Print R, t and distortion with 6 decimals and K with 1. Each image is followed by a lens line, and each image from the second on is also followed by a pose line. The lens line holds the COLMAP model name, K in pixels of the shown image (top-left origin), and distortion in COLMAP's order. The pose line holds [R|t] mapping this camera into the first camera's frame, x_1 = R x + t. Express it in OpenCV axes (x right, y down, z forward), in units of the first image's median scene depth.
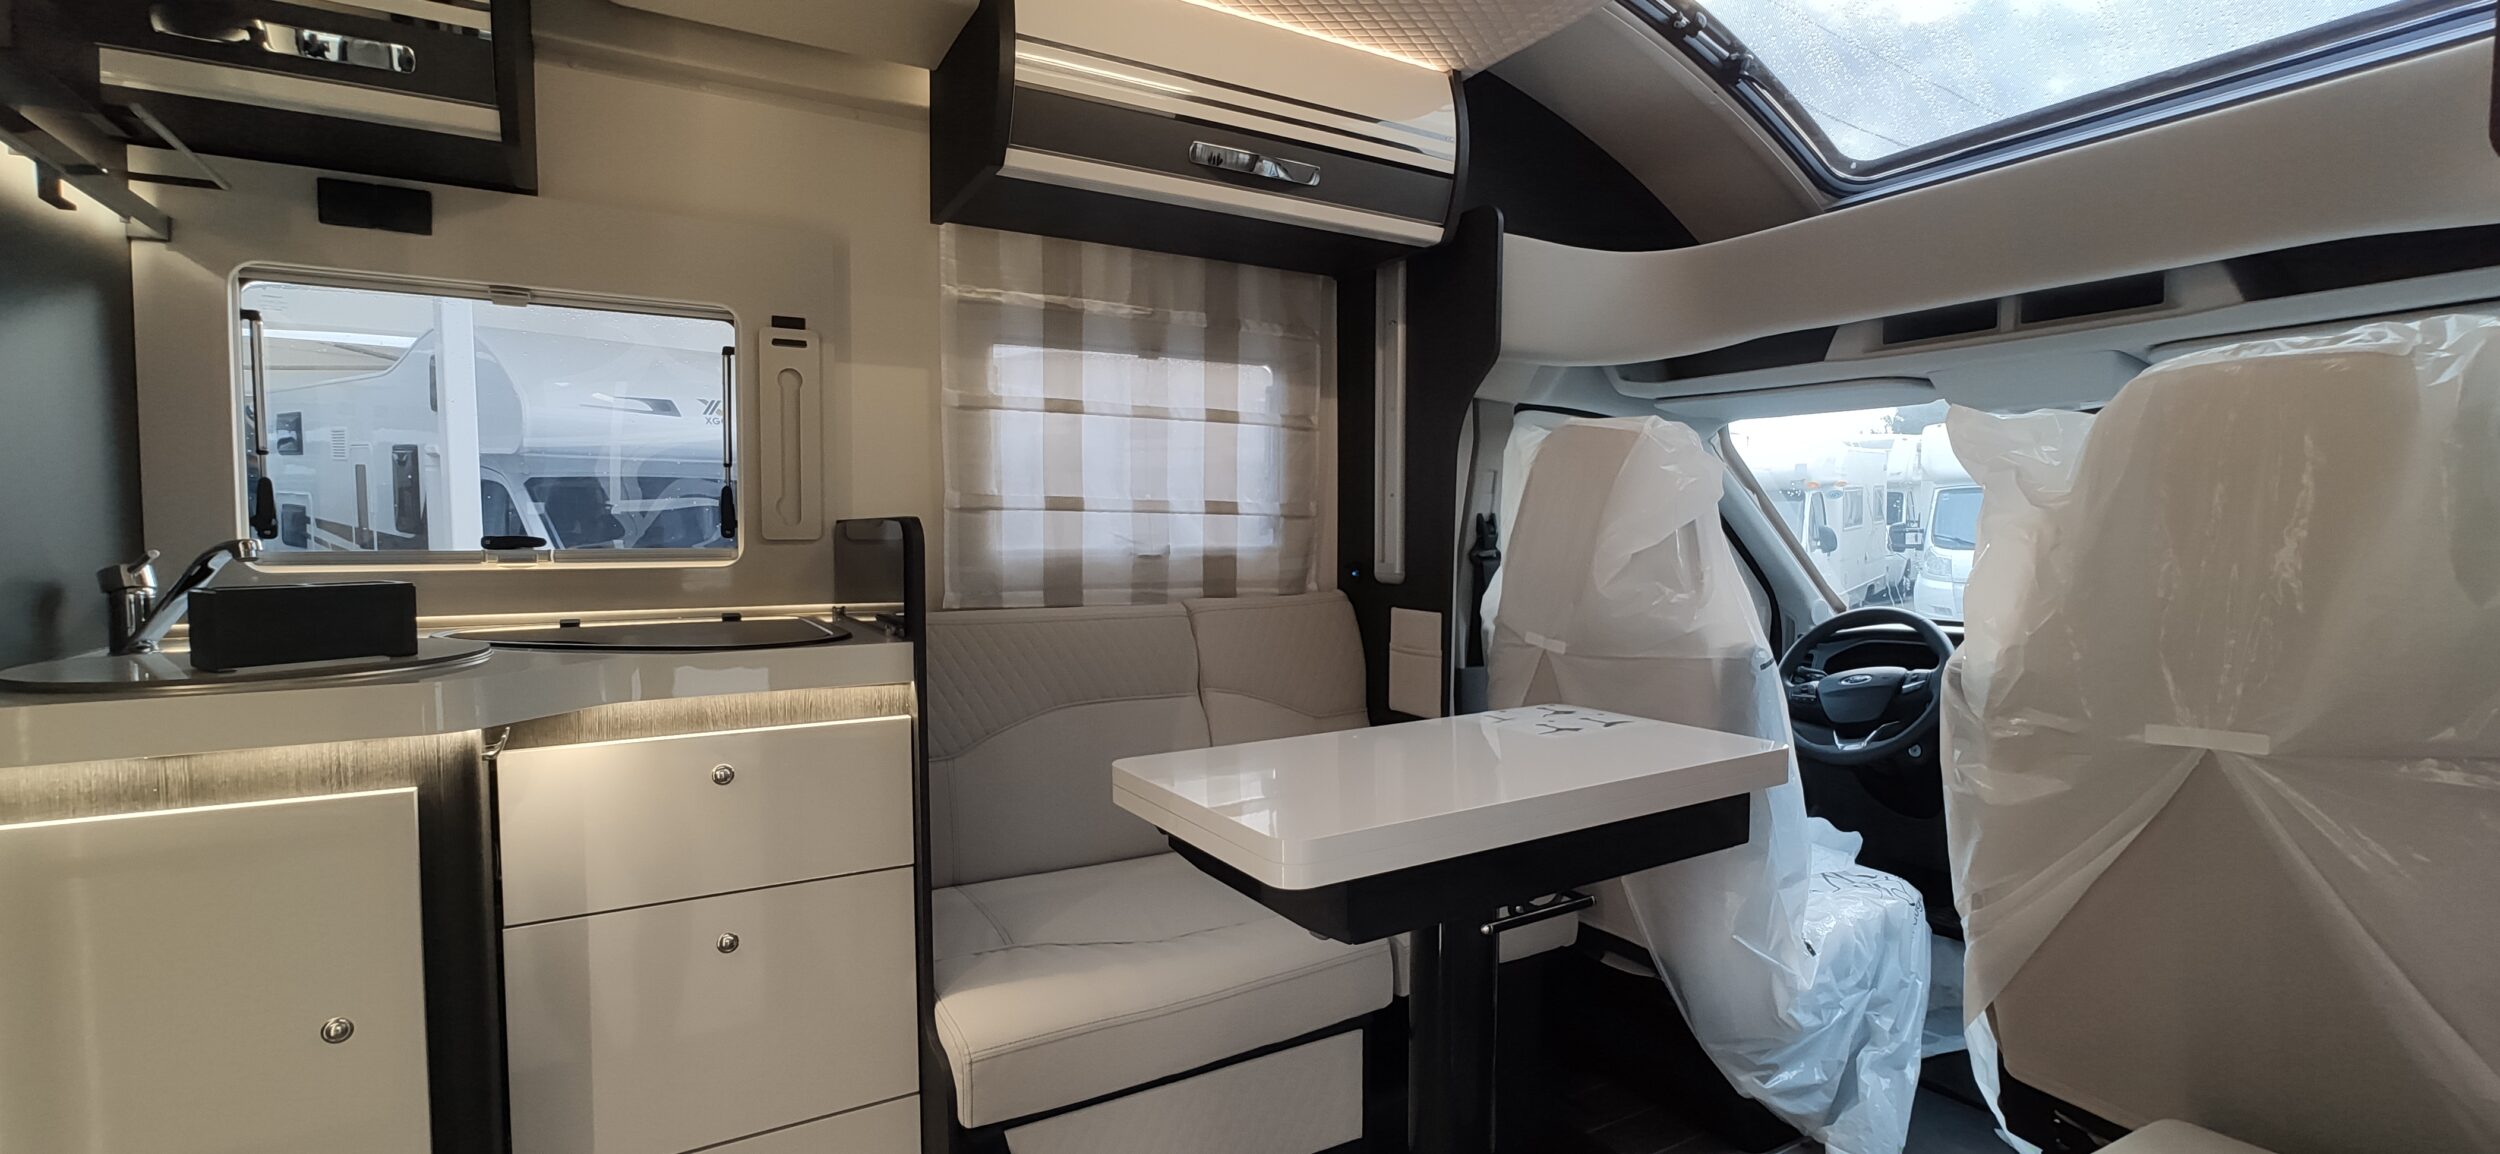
lens RADIAL K [[1097.7, 0, 1263.0], [0, 1097.7, 582.6], [0, 0, 1]] dist [-0.029476, 0.016477]
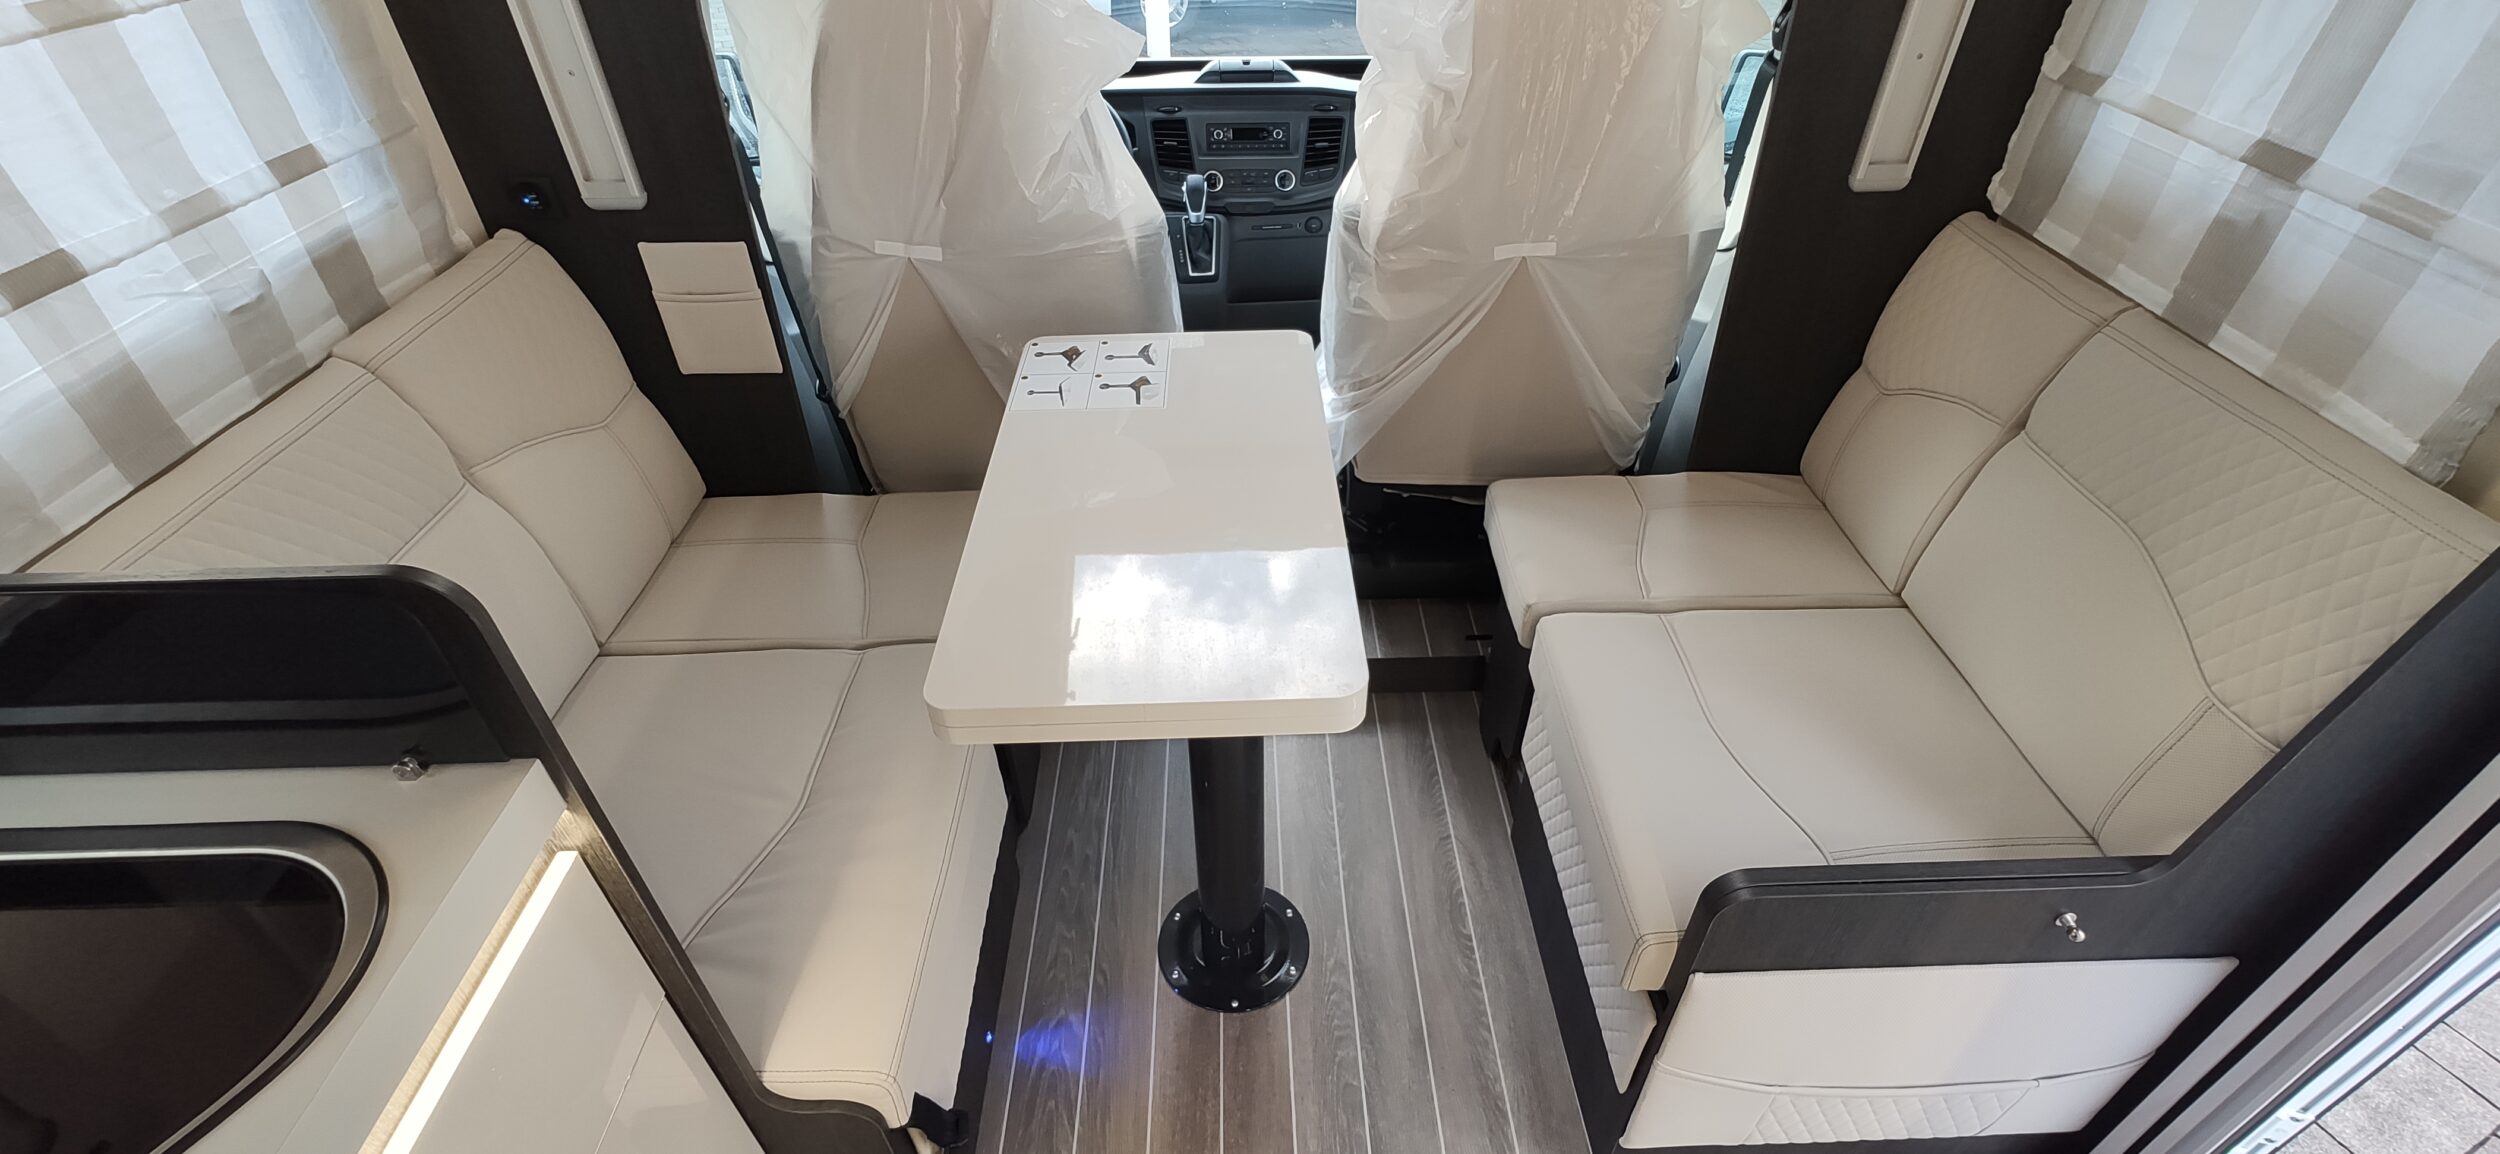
lens RADIAL K [[1097.7, 0, 1263.0], [0, 1097.7, 582.6], [0, 0, 1]] dist [-0.029476, 0.016477]
pose [[0.479566, -0.537416, 0.693686, -0.330487], [0.047915, 0.805378, 0.590821, -0.221058], [-0.876197, -0.250100, 0.411982, 0.335408]]
